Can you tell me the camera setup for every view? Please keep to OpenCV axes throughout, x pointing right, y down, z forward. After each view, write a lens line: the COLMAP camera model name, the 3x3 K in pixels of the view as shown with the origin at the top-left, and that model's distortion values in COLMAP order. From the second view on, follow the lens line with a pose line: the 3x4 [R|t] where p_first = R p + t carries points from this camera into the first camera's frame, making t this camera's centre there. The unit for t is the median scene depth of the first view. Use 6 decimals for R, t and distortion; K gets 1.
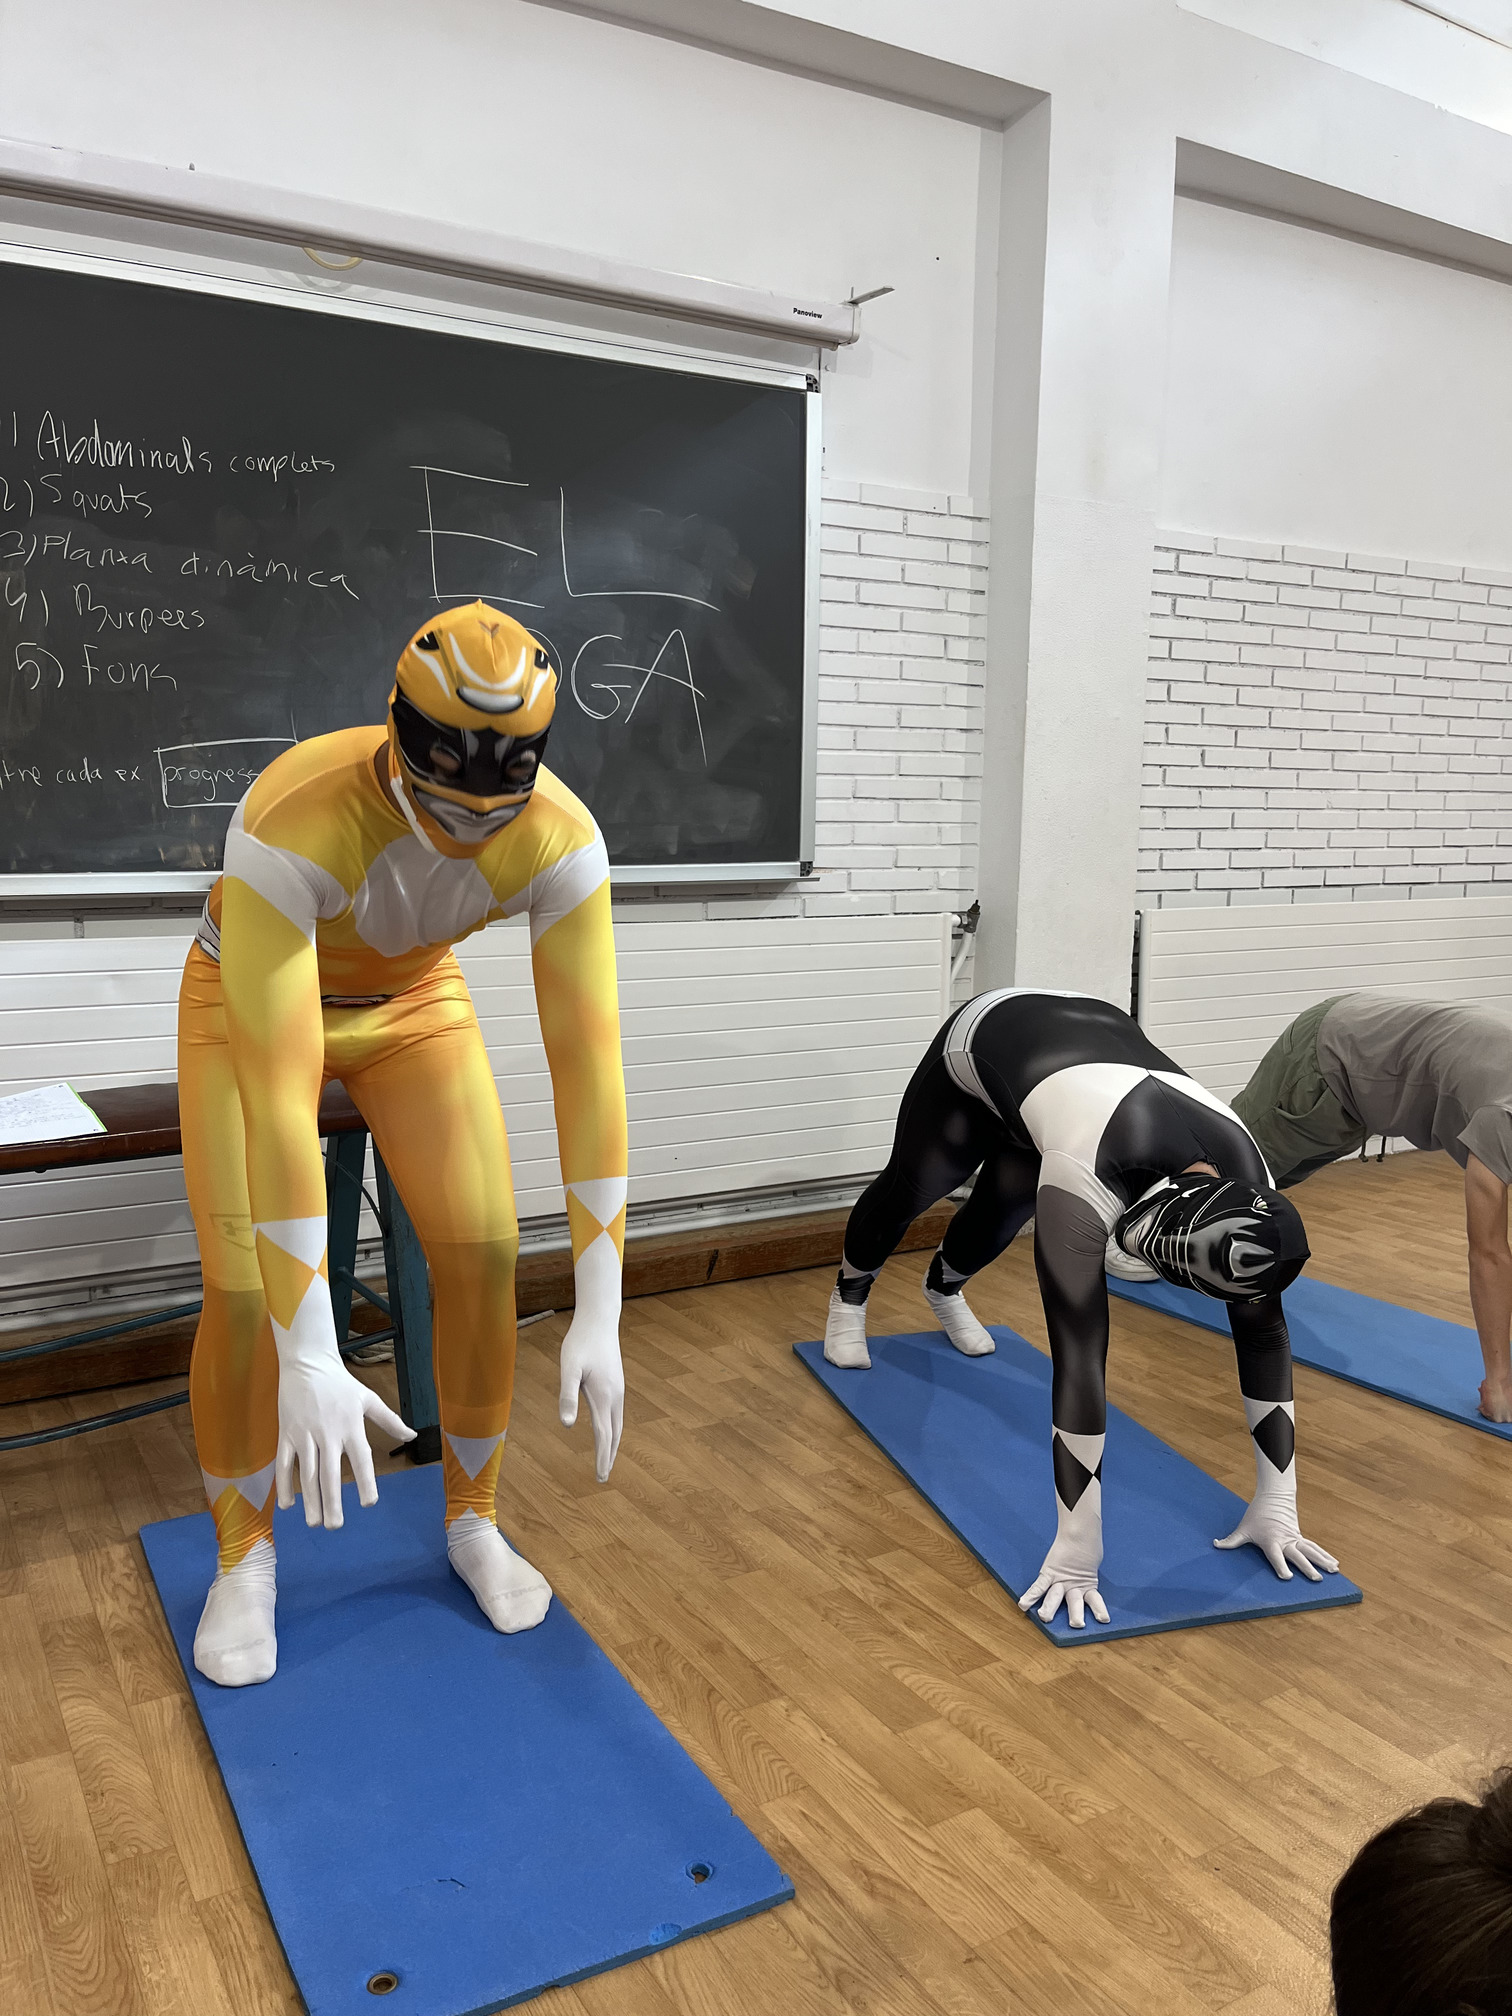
lens RADIAL K [[1522.3, 0, 753.5], [0, 1522.3, 1022.8], [0, 0, 1]] dist [-0.002711, 0.003760]
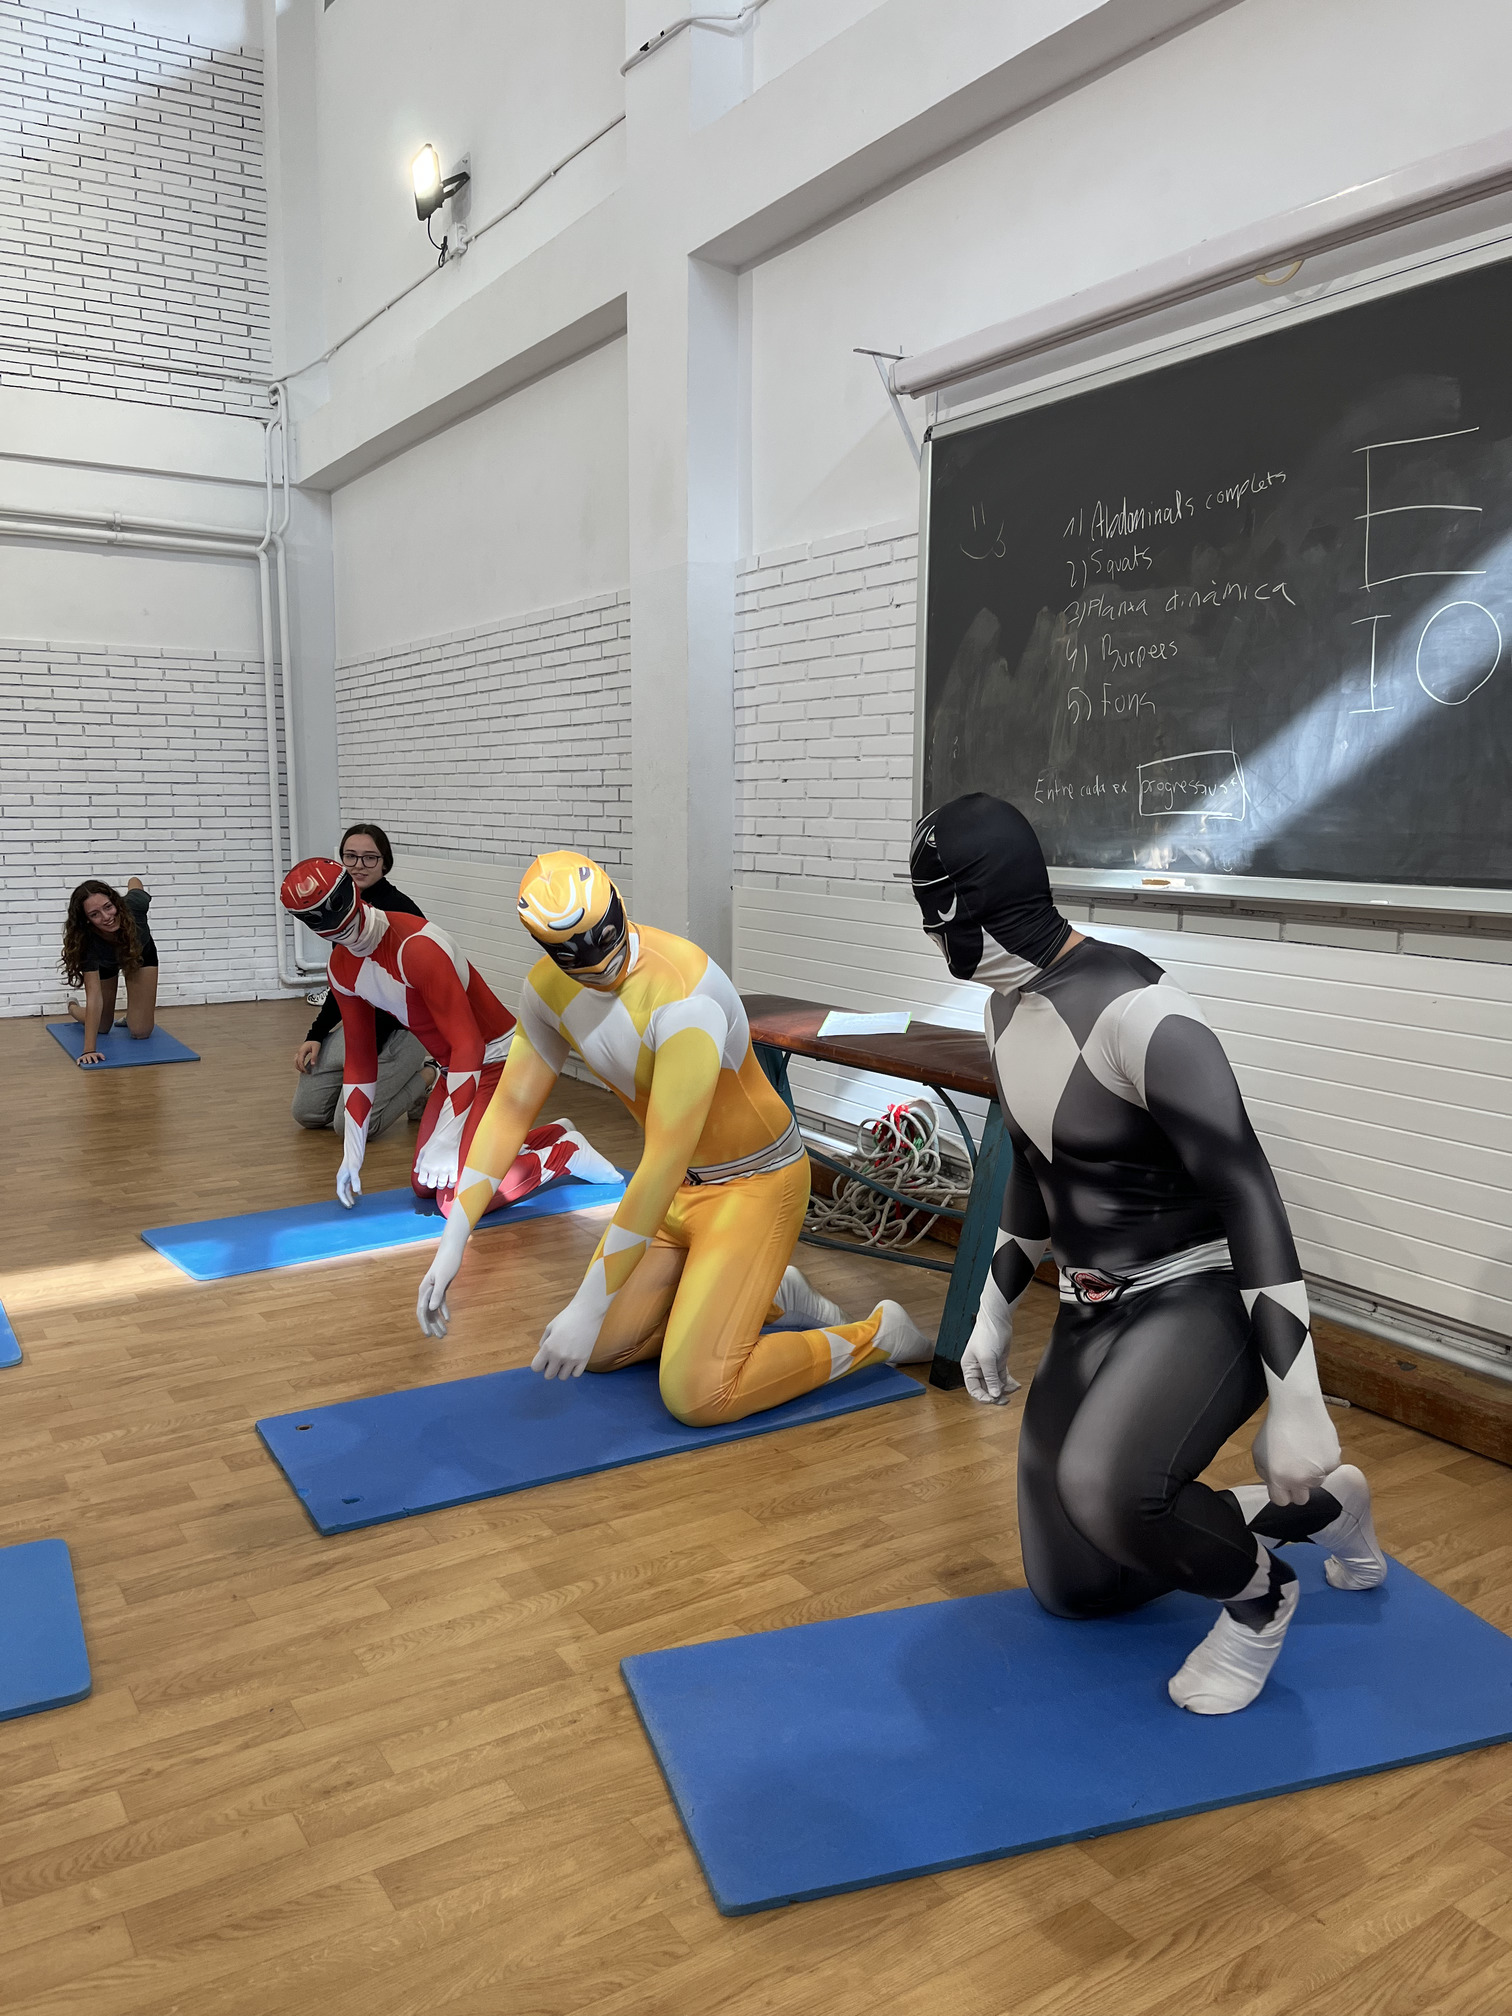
lens RADIAL K [[1522.3, 0, 752.6], [0, 1522.3, 995.2], [0, 0, 1]] dist [-0.002711, 0.003760]
pose [[0.019510, 0.112619, -0.993447, 0.788147], [-0.144645, 0.983500, 0.108651, -0.091902], [0.989291, 0.141577, 0.035478, 0.698065]]
